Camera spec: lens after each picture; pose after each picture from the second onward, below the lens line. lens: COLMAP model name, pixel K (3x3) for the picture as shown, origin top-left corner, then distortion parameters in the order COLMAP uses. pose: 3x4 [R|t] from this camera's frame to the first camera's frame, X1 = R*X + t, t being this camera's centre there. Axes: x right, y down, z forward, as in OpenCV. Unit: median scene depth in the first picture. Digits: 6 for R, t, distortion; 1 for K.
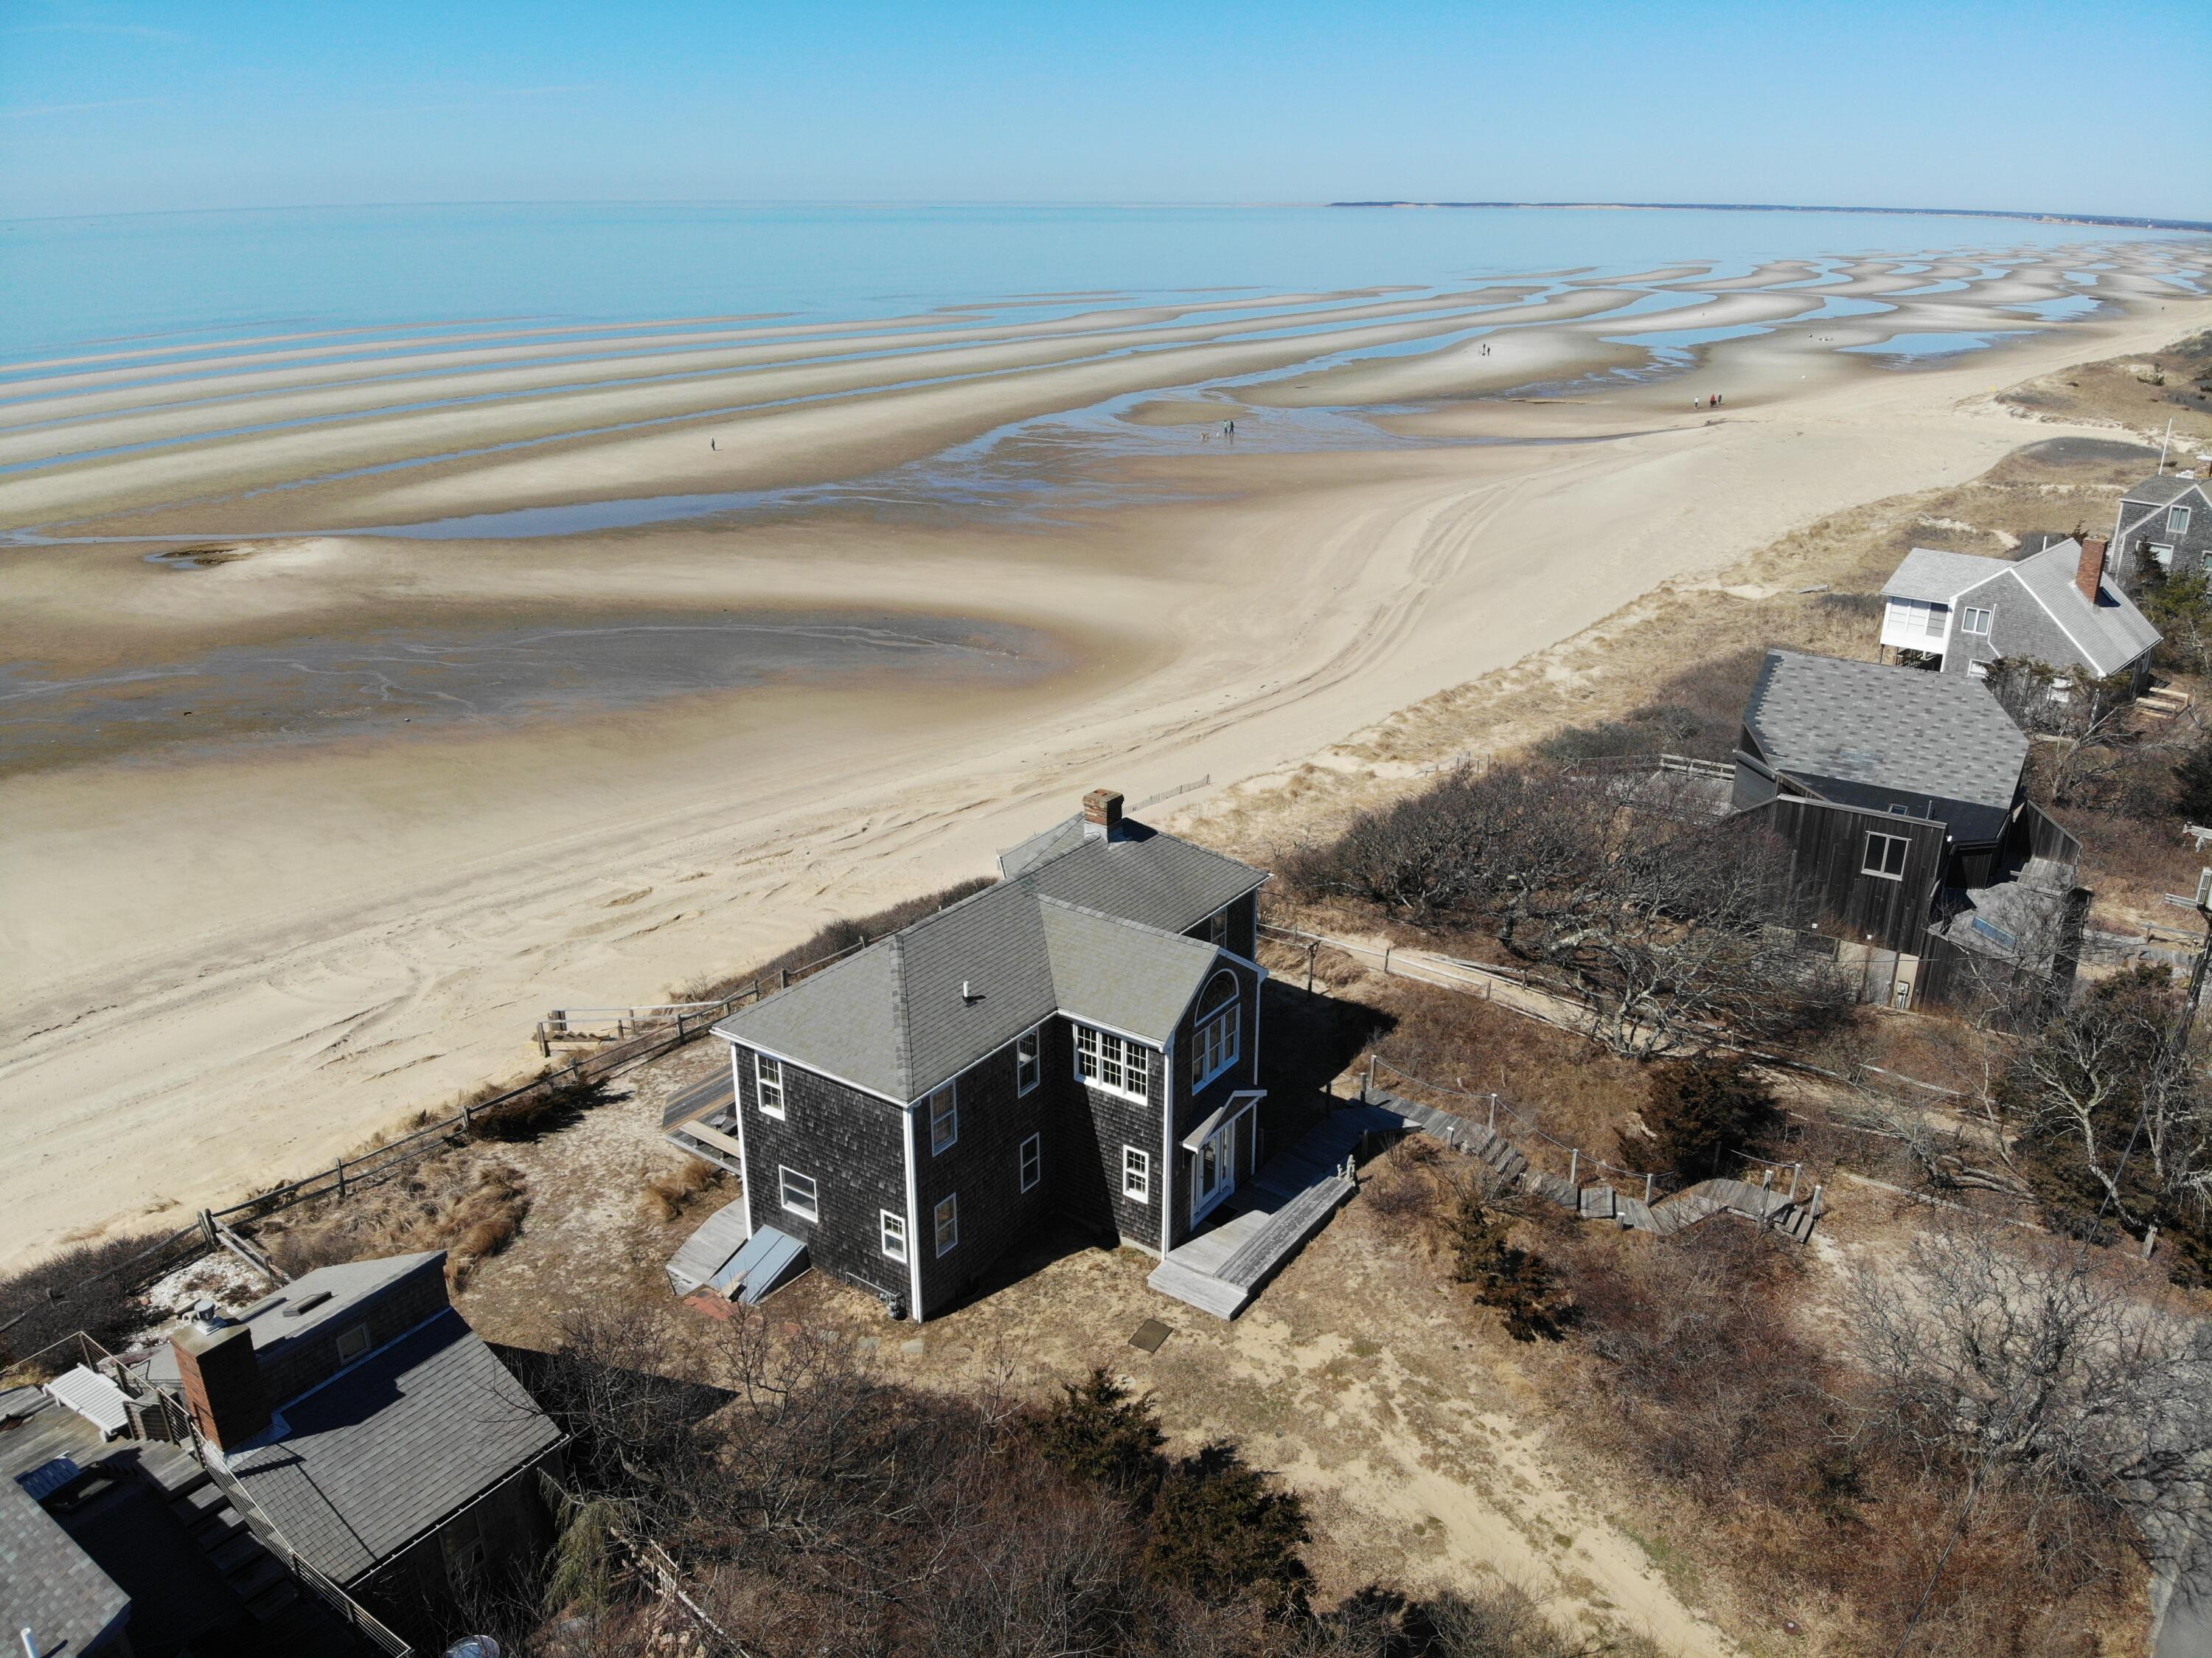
lens RADIAL K [[1581.0, 0, 1106.0], [0, 1581.0, 829.0], [0, 0, 1]] dist [0.106567, -0.136495]
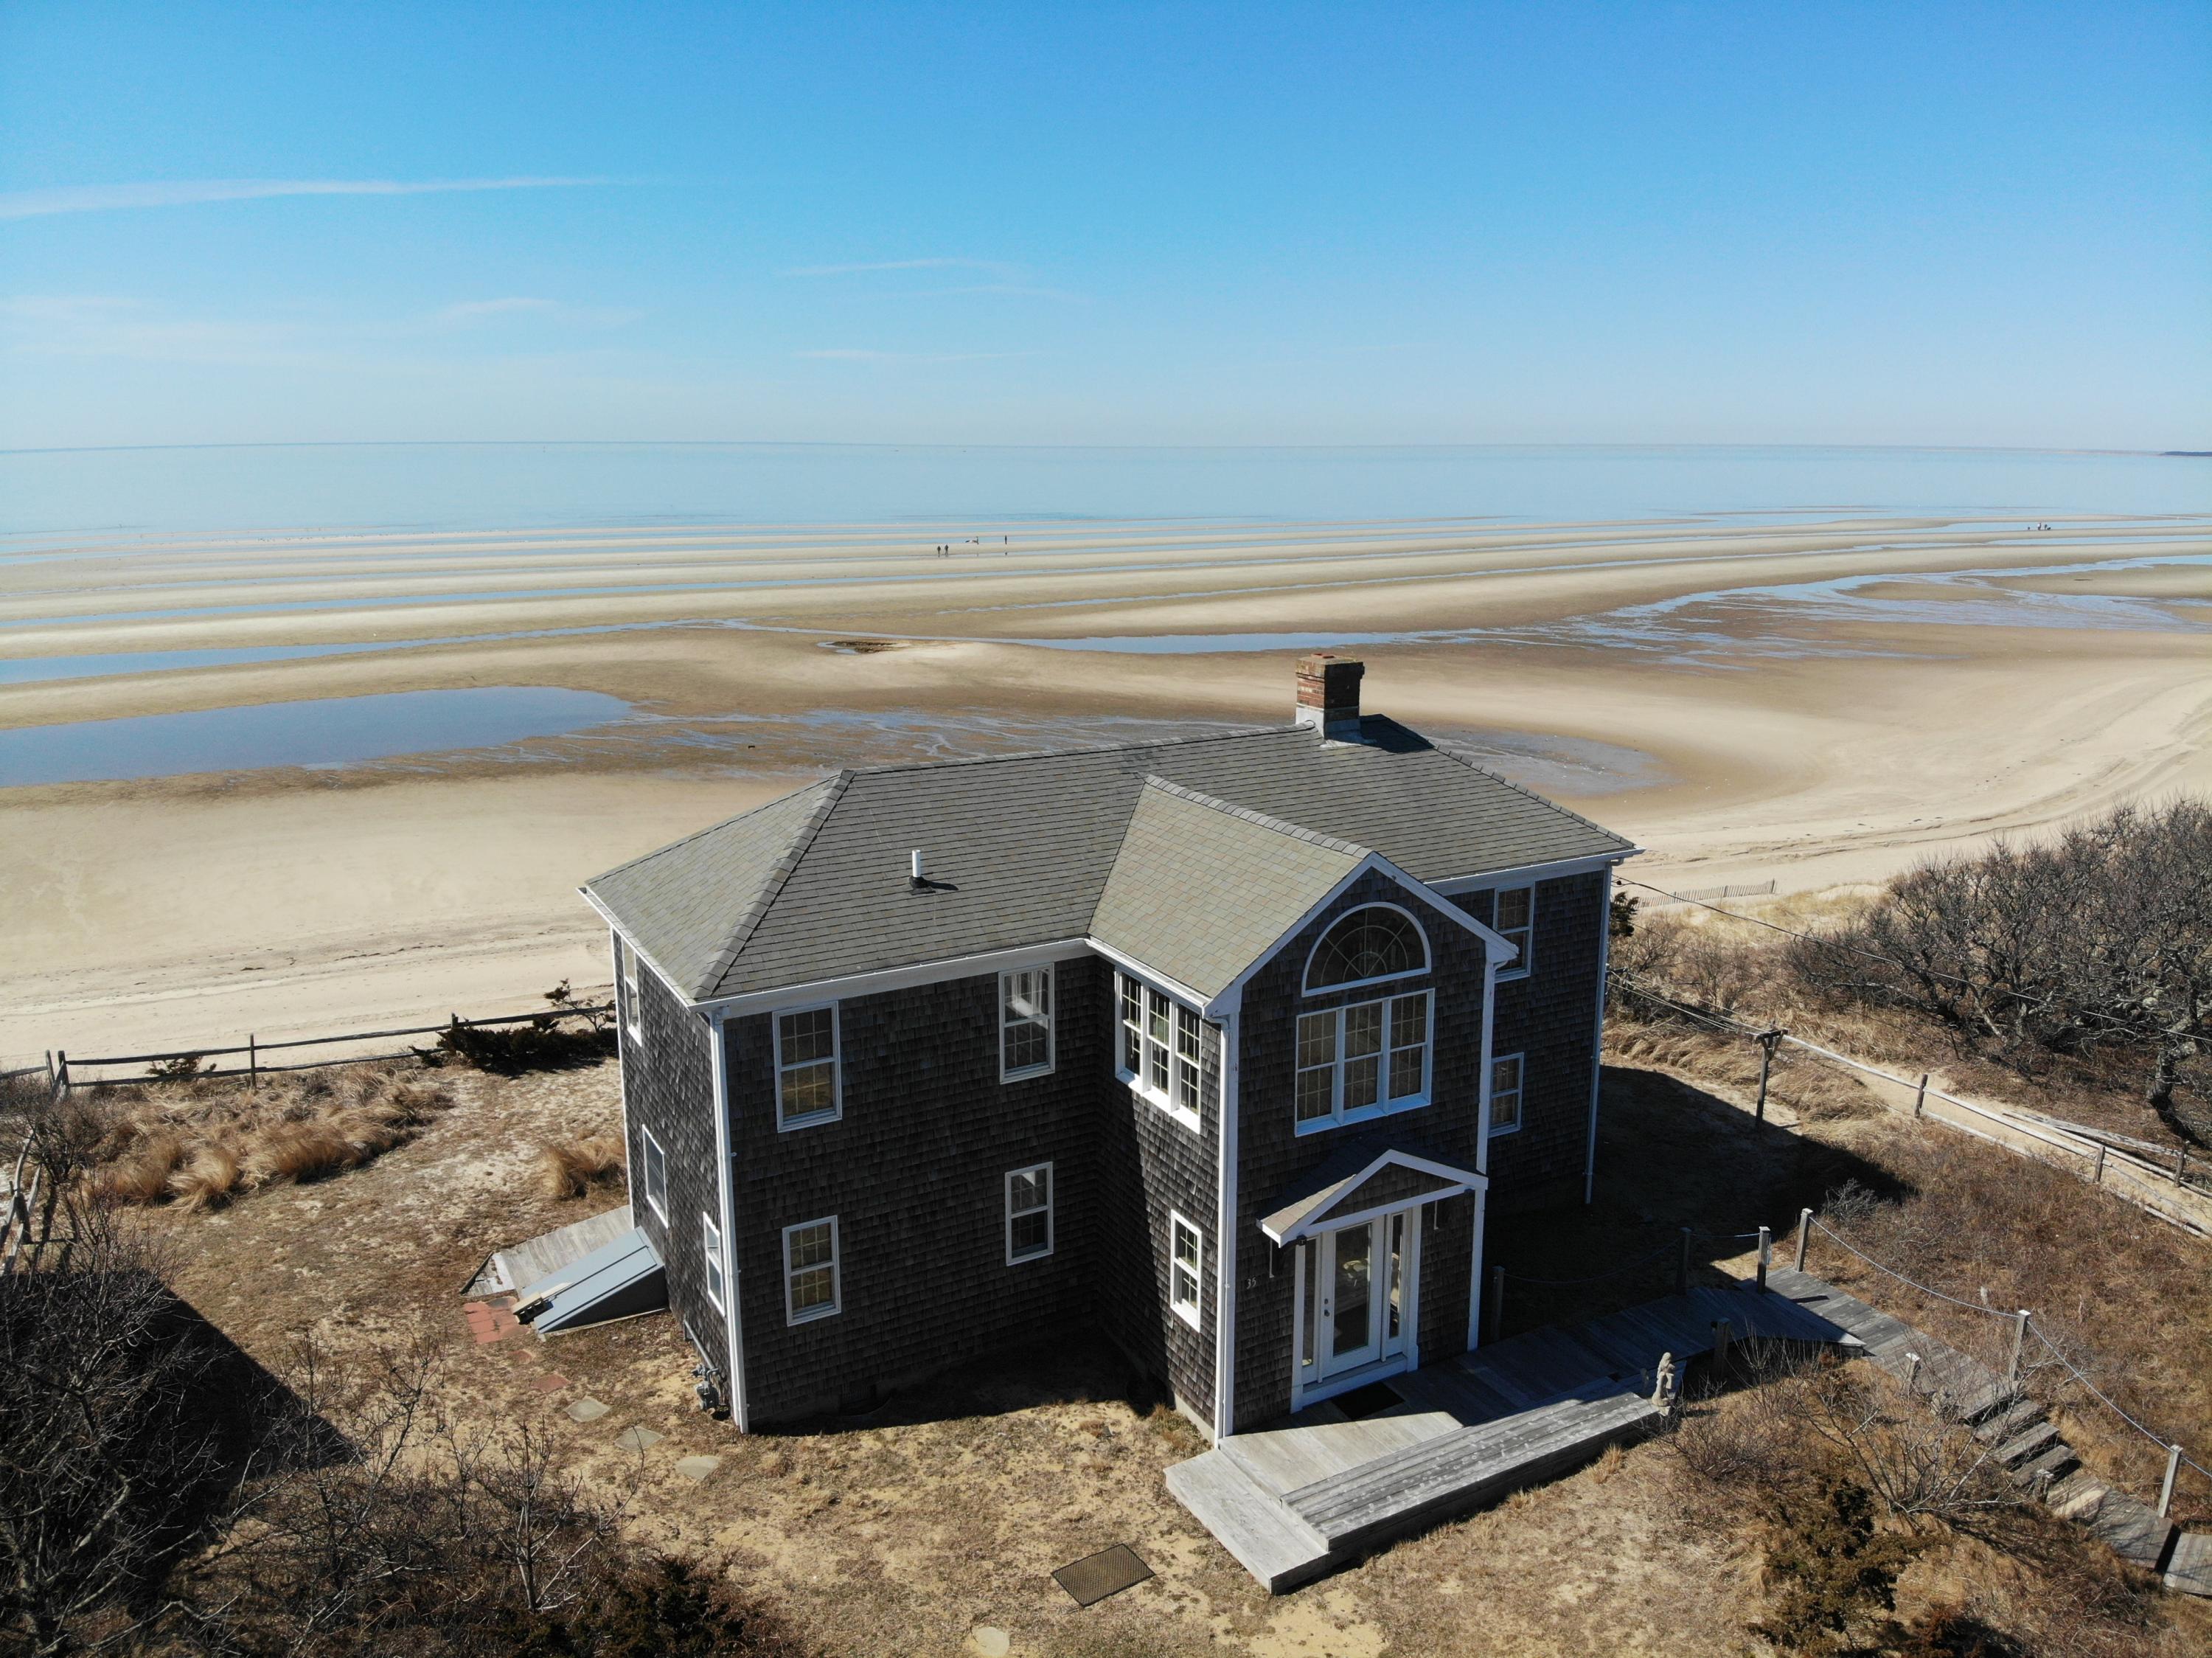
lens RADIAL K [[1593.5, 0, 1147.9], [0, 1593.5, 815.2], [0, 0, 1]] dist [0.041151, -0.144098]
pose [[0.906157, 0.090994, -0.413038, 0.190838], [-0.152457, 0.981203, -0.118311, 0.118086], [0.394508, 0.170178, 0.902996, 0.430264]]
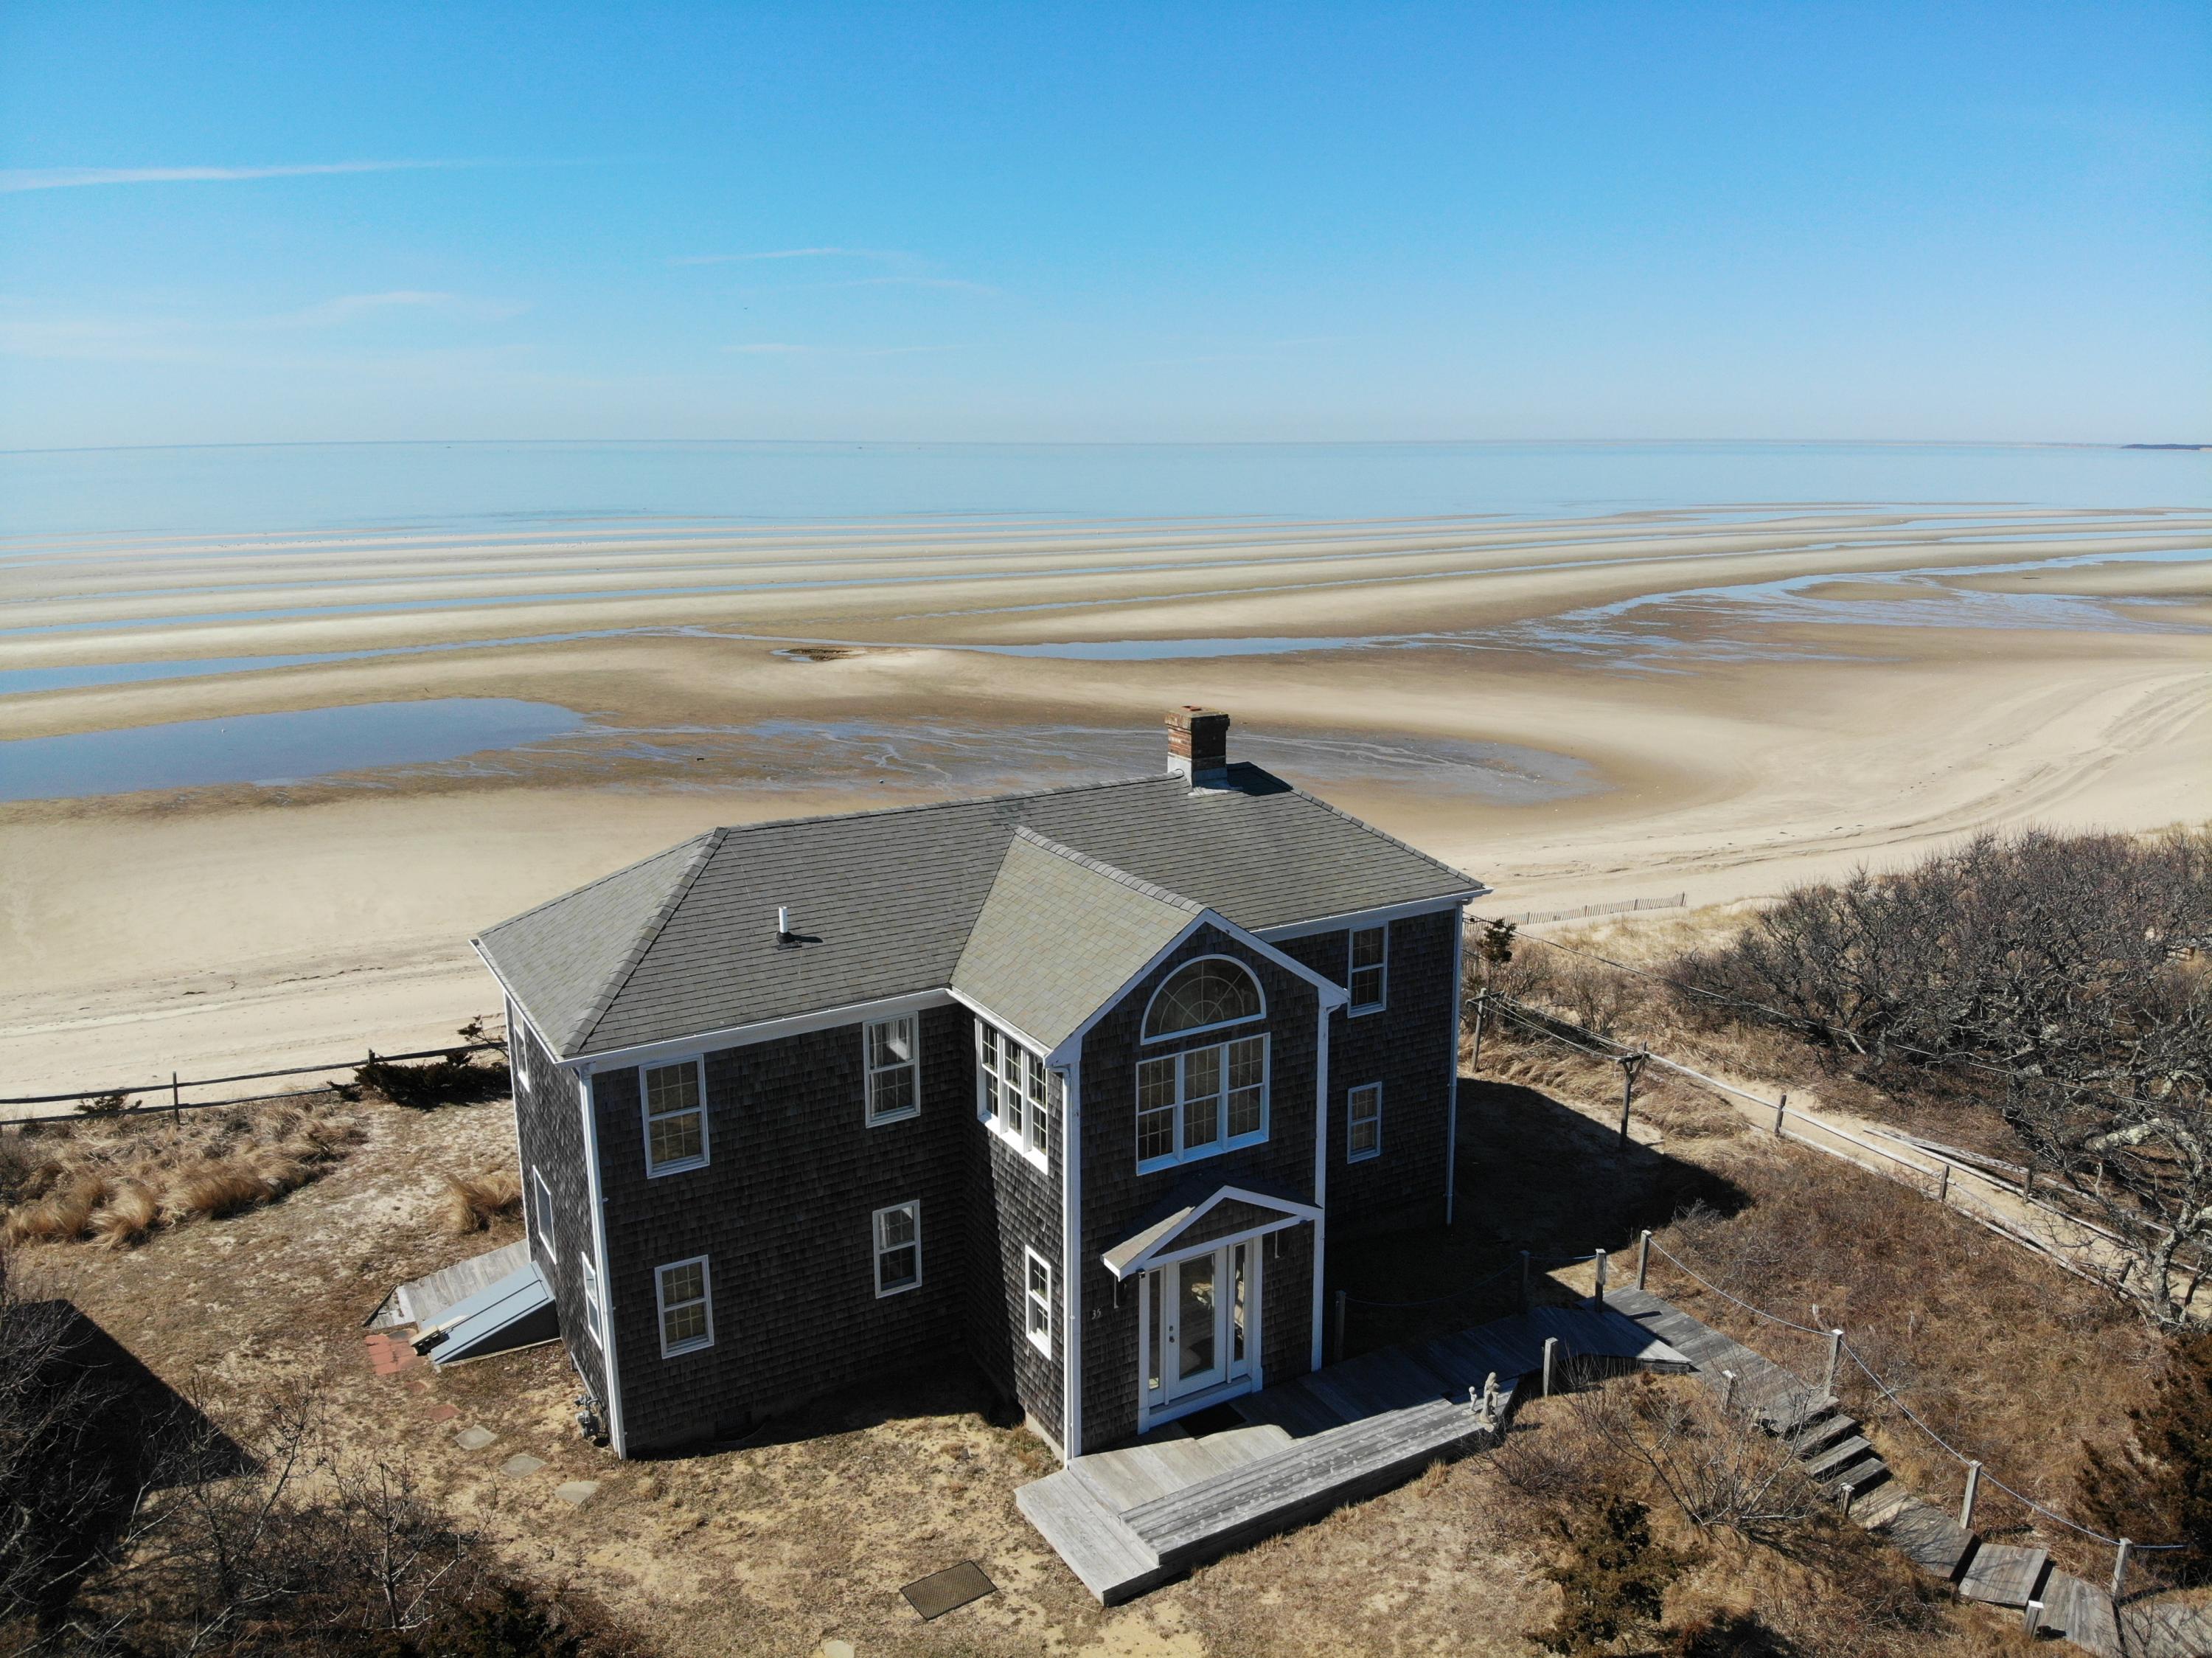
lens RADIAL K [[1593.5, 0, 1147.9], [0, 1593.5, 815.2], [0, 0, 1]] dist [0.041151, -0.144098]
pose [[0.913835, 0.085273, -0.397032, 0.236526], [-0.143191, 0.982570, -0.118546, 0.096713], [0.380003, 0.165183, 0.910117, 0.414582]]
